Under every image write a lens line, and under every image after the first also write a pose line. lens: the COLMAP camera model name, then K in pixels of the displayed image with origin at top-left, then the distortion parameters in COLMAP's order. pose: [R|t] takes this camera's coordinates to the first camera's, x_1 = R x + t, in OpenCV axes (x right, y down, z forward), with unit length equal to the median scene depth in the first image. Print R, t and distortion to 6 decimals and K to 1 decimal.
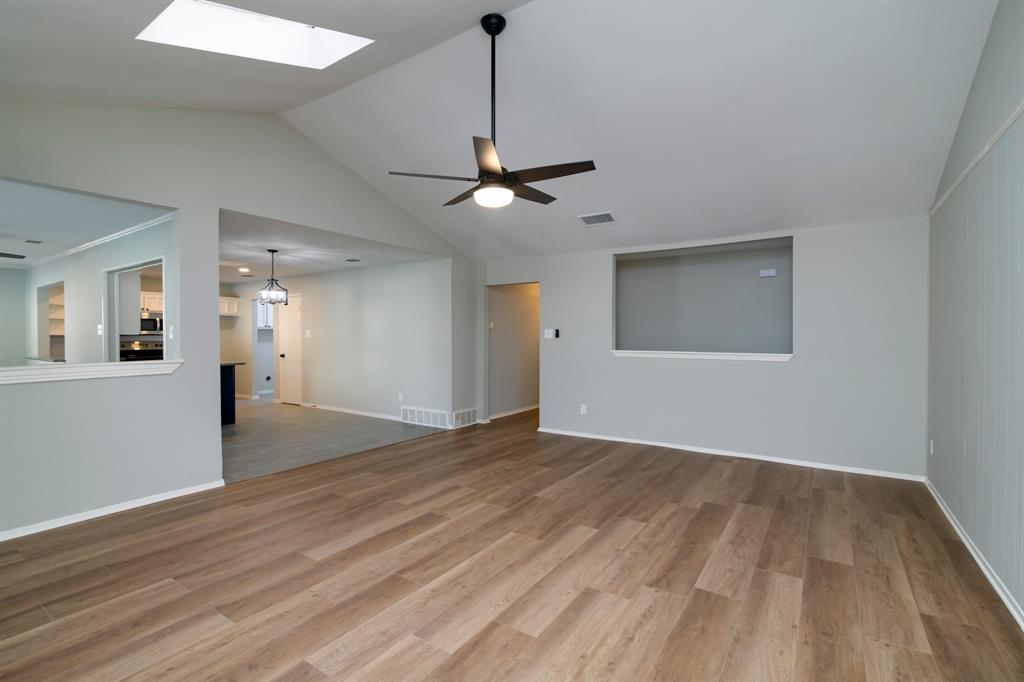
lens RADIAL K [[468.1, 0, 509.6], [0, 468.1, 339.0], [0, 0, 1]] dist [-0.011706, 0.000722]
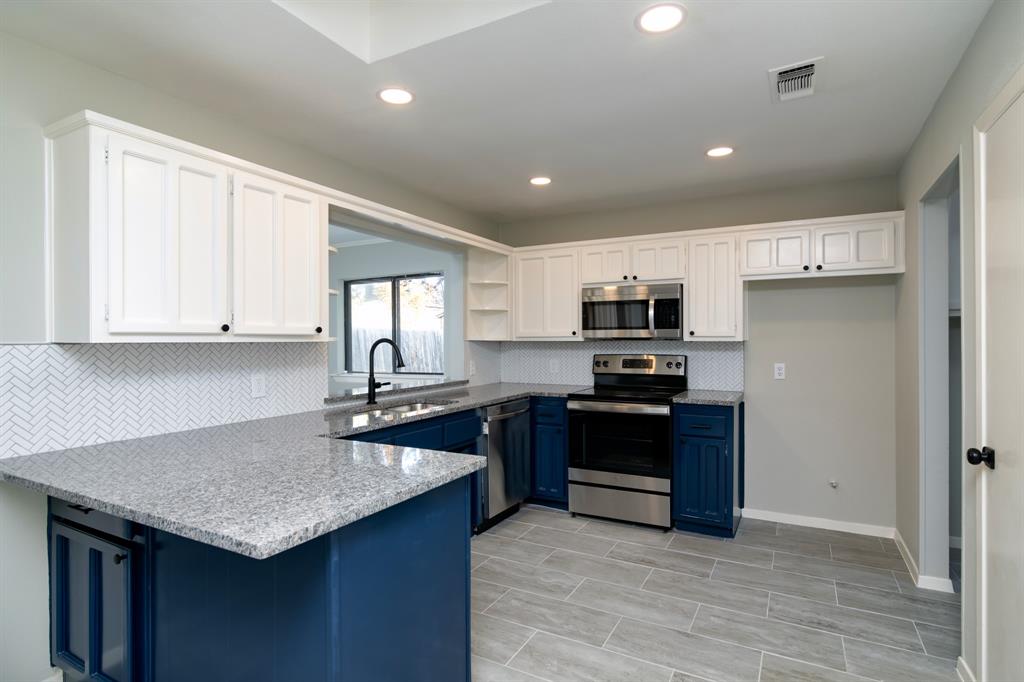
lens RADIAL K [[526.9, 0, 512.0], [0, 526.9, 341.0], [0, 0, 1]] dist [-0.000288, -0.000086]
pose [[0.099791, 0.004487, -0.994998, -0.749415], [-0.004575, 0.999981, 0.004050, -0.020398], [0.994998, 0.004148, 0.099810, 1.979630]]
